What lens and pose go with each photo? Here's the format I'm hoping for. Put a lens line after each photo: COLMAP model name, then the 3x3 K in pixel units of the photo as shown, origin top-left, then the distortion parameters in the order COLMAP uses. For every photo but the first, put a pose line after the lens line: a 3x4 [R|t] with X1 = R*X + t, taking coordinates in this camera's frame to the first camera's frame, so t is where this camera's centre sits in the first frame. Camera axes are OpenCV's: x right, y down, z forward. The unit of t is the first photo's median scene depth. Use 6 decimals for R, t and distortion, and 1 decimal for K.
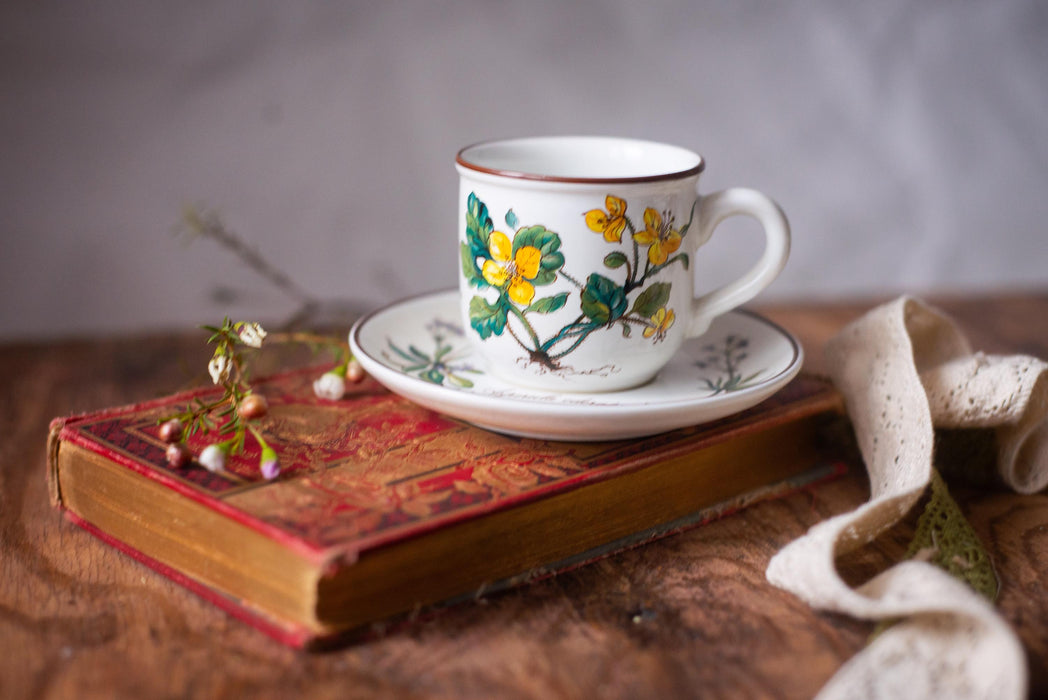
lens RADIAL K [[1729.6, 0, 524.0], [0, 1729.6, 350.0], [0, 0, 1]] dist [-0.017533, -0.084544]
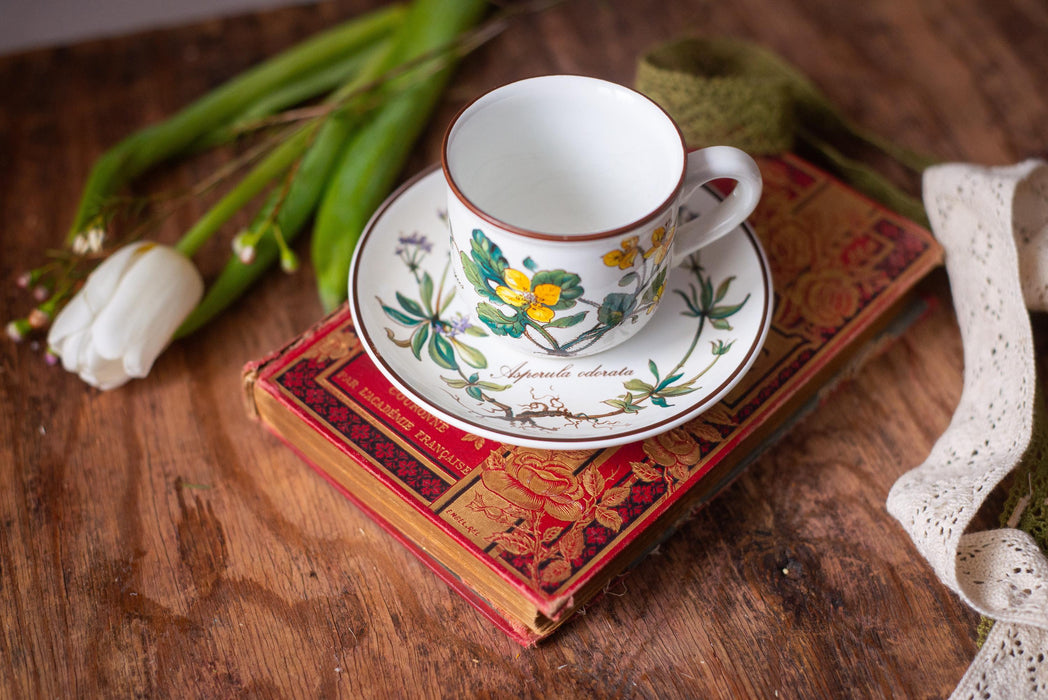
lens RADIAL K [[1729.6, 0, 524.0], [0, 1729.6, 350.0], [0, 0, 1]] dist [-0.017533, -0.084544]
pose [[0.997456, -0.056267, 0.043766, -0.149086], [0.023209, 0.836850, 0.546939, -0.590132], [-0.067400, -0.544532, 0.836027, 0.070429]]
